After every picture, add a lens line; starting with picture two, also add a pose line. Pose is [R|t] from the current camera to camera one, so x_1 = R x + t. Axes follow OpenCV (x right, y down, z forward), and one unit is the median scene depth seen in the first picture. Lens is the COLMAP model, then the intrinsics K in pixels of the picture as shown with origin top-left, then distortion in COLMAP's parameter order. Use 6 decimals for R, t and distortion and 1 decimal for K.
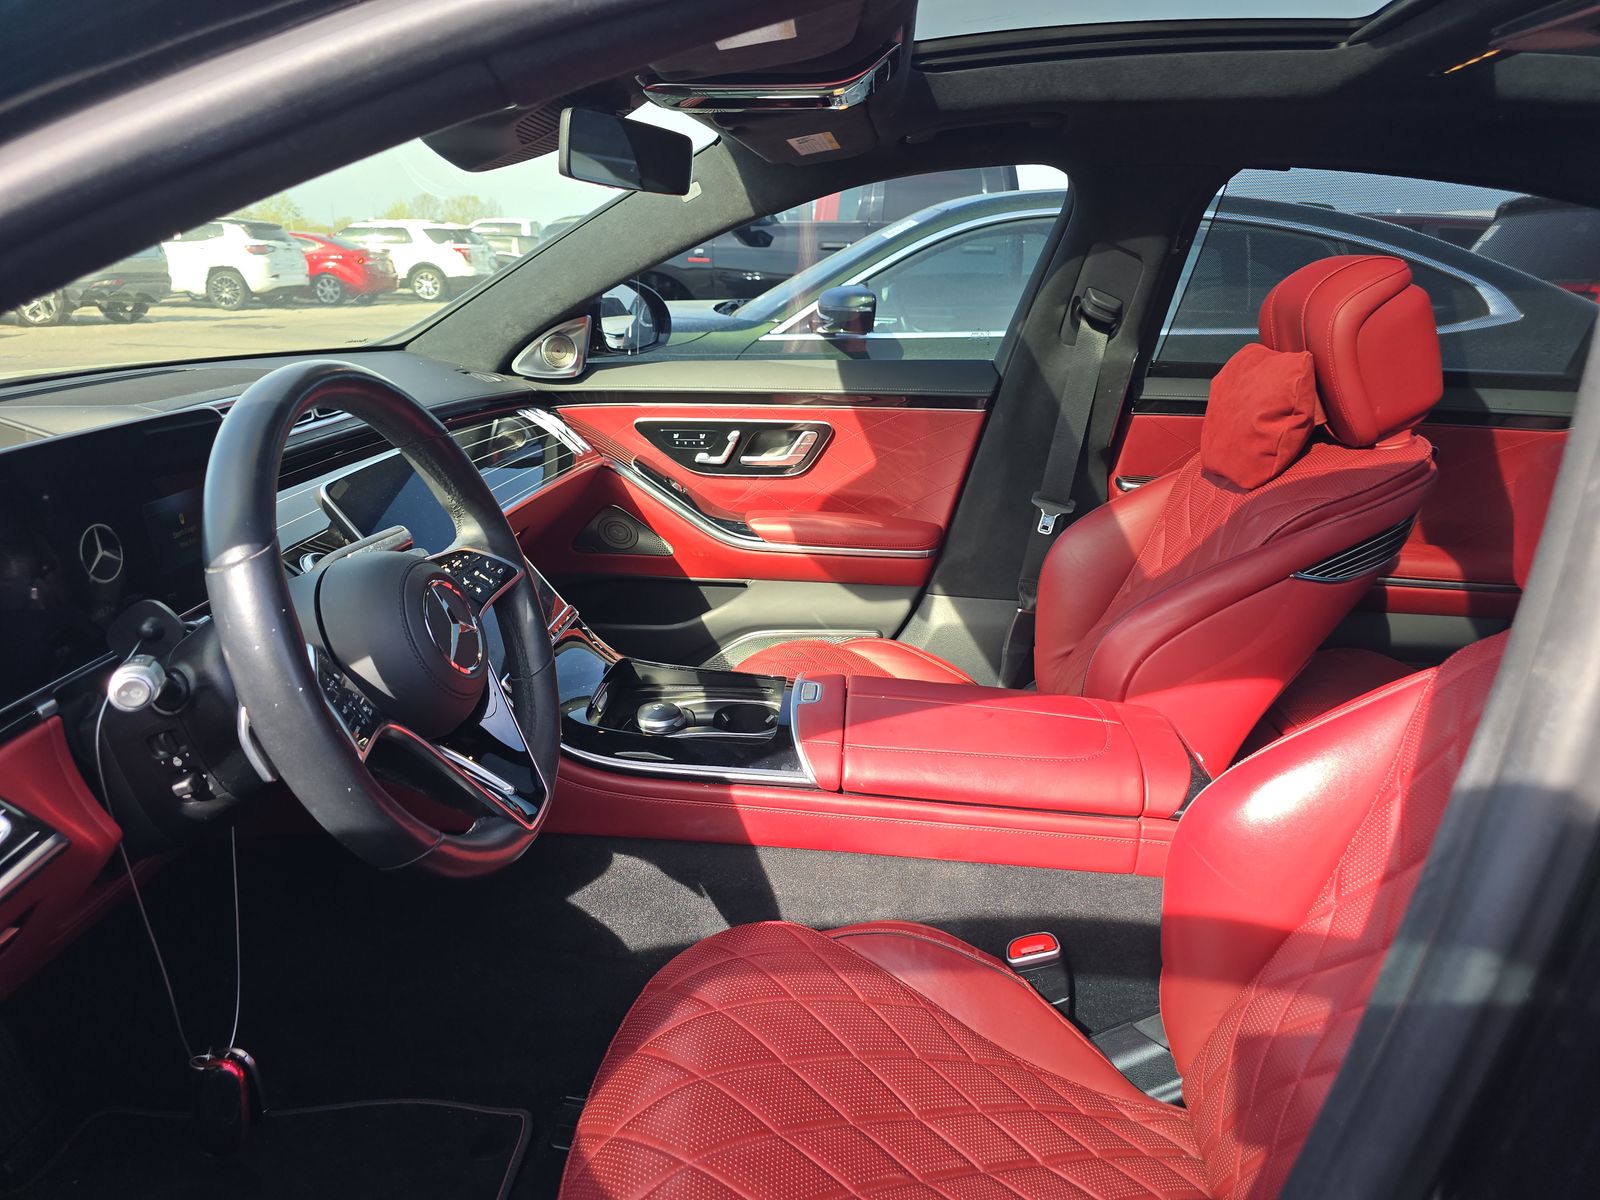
lens RADIAL K [[1076.7, 0, 802.4], [0, 1076.7, 604.8], [0, 0, 1]] dist [0.068109, -0.077006]
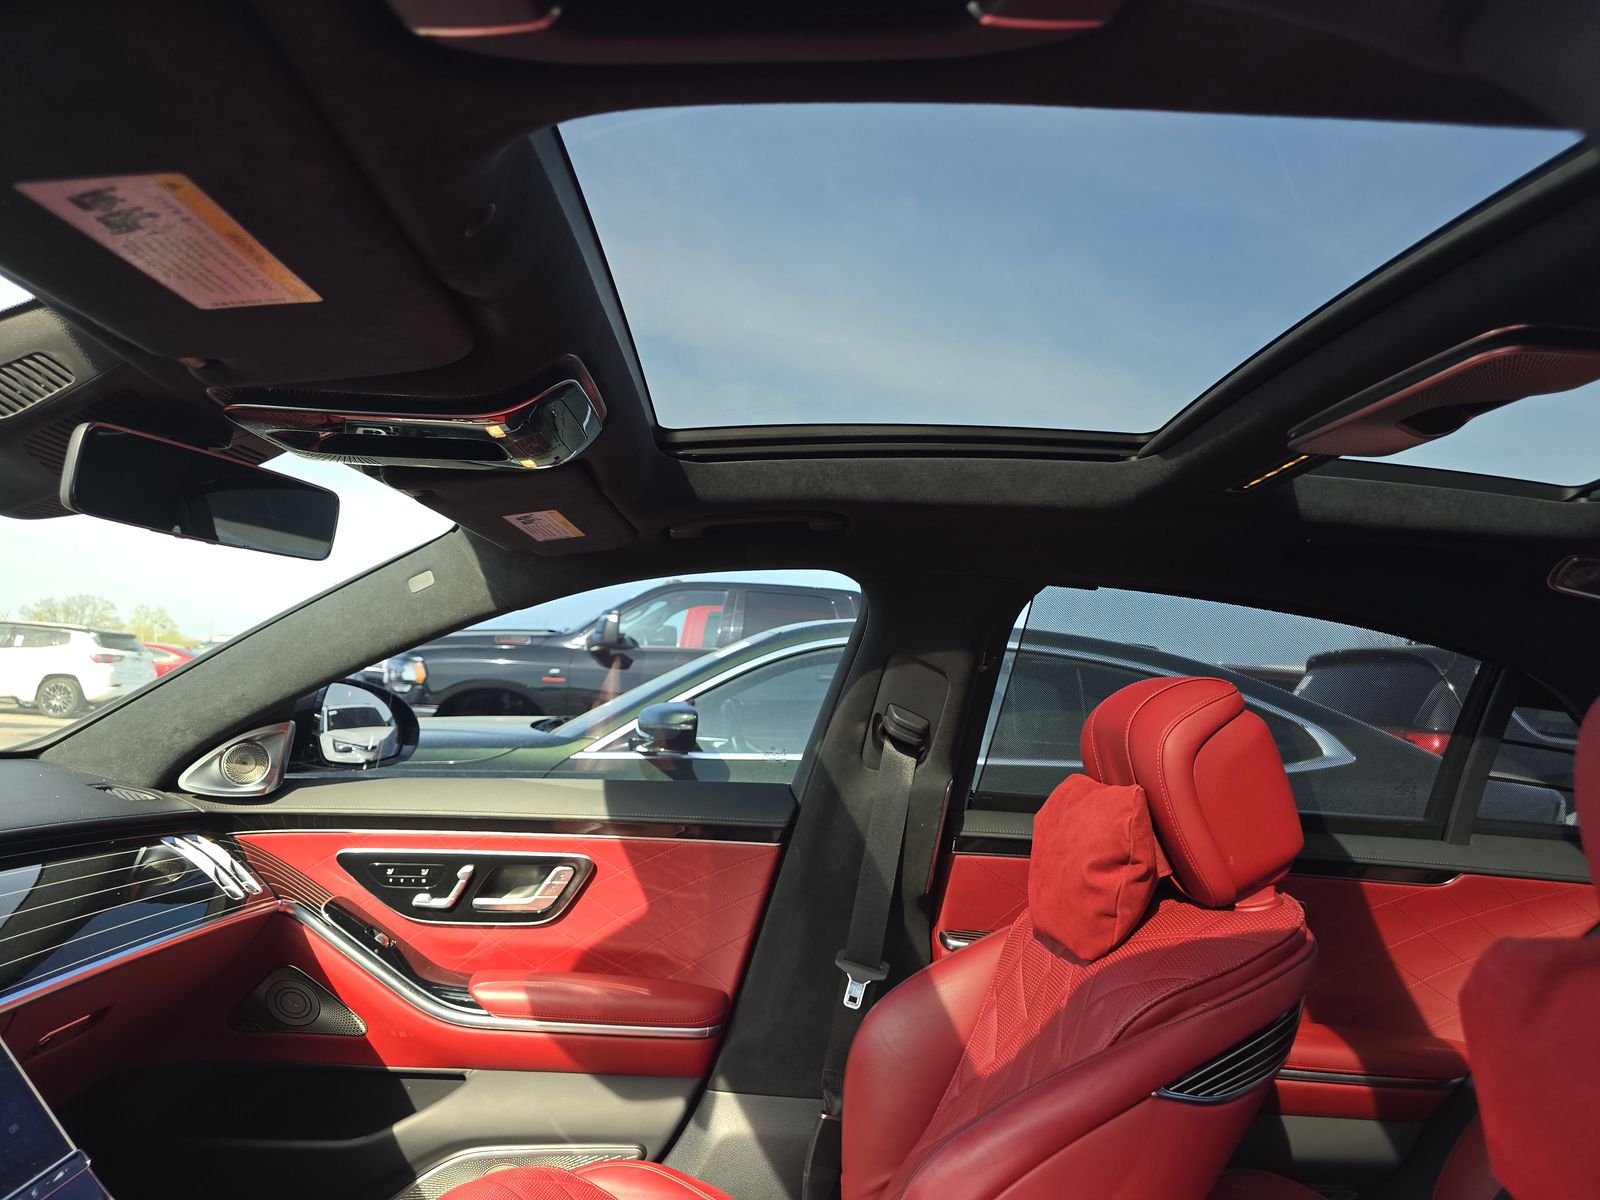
lens RADIAL K [[1076.7, 0, 802.4], [0, 1076.7, 604.8], [0, 0, 1]] dist [0.068109, -0.077006]
pose [[0.993705, 0.040632, 0.104401, 0.093362], [0.001701, 0.926330, -0.376708, -0.039168], [-0.112016, 0.374514, 0.920430, 0.173250]]
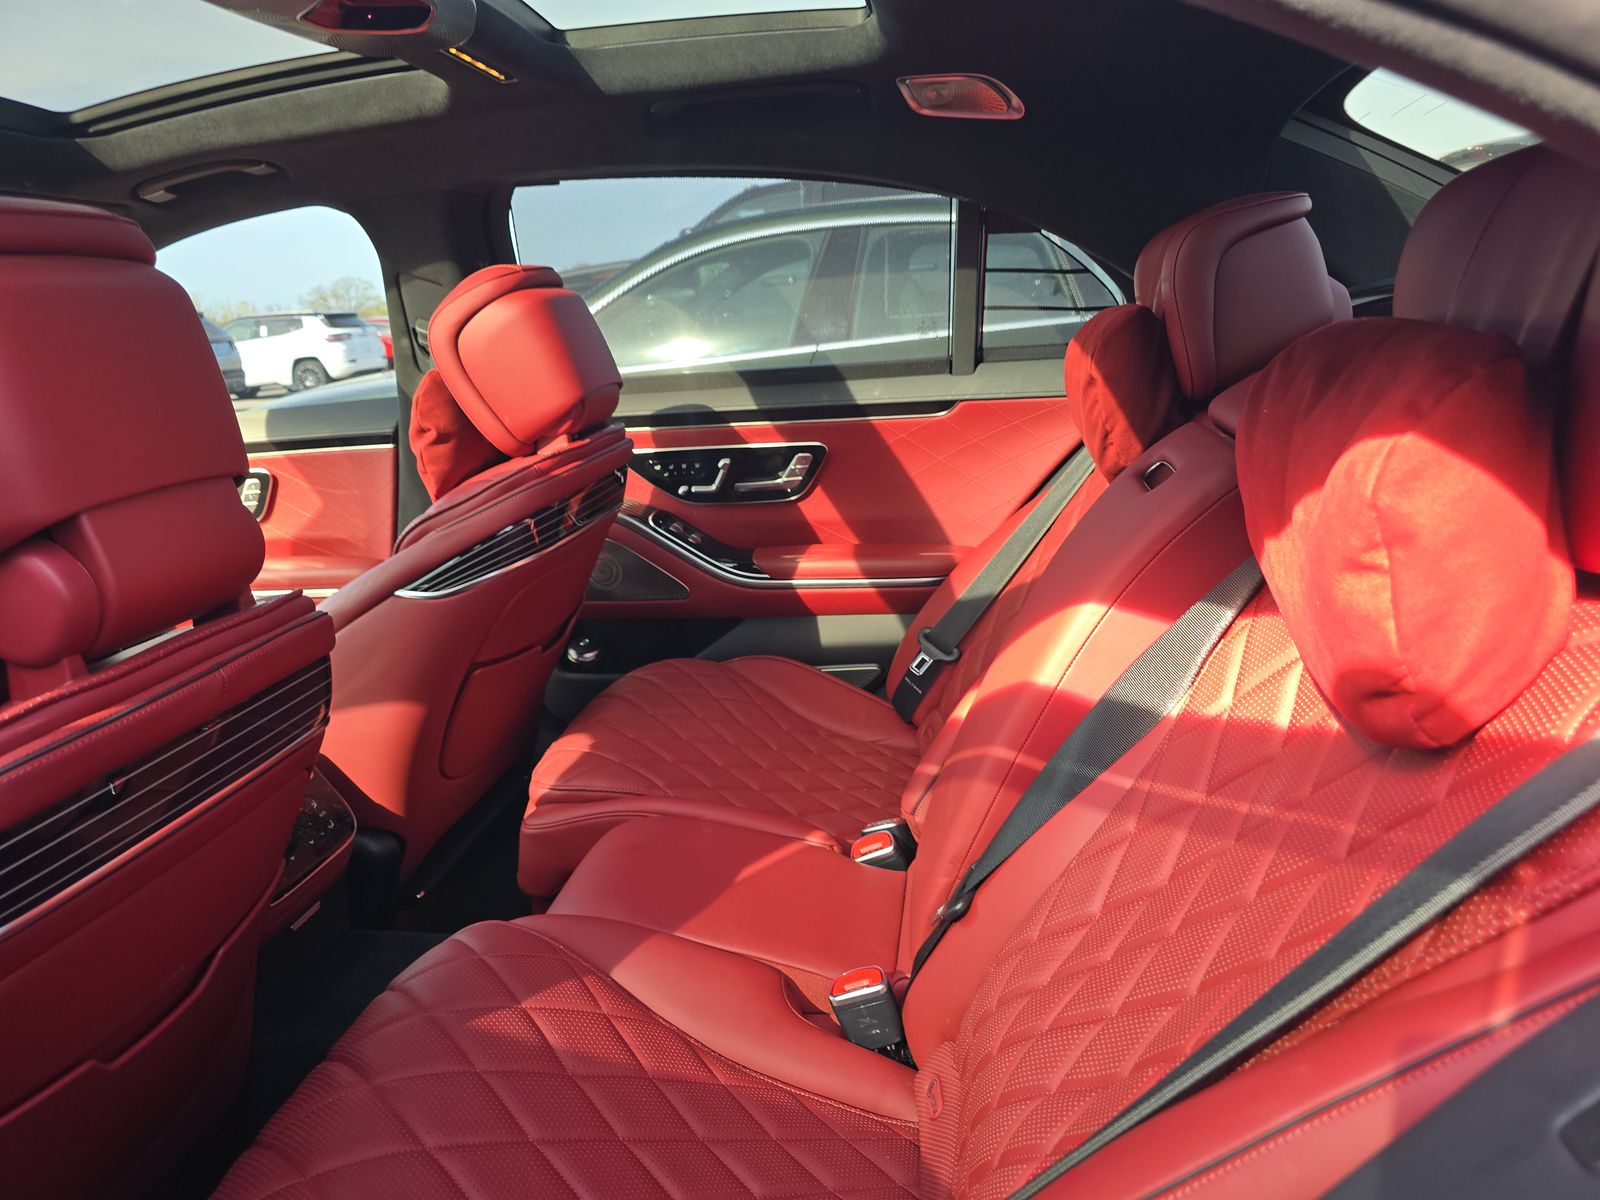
lens RADIAL K [[1076.7, 0, 802.4], [0, 1076.7, 604.8], [0, 0, 1]] dist [0.068109, -0.077006]
pose [[0.989629, -0.073891, -0.123186, 0.663188], [0.070128, 0.996937, -0.034614, 0.030530], [0.125367, 0.025616, 0.991780, 0.046548]]
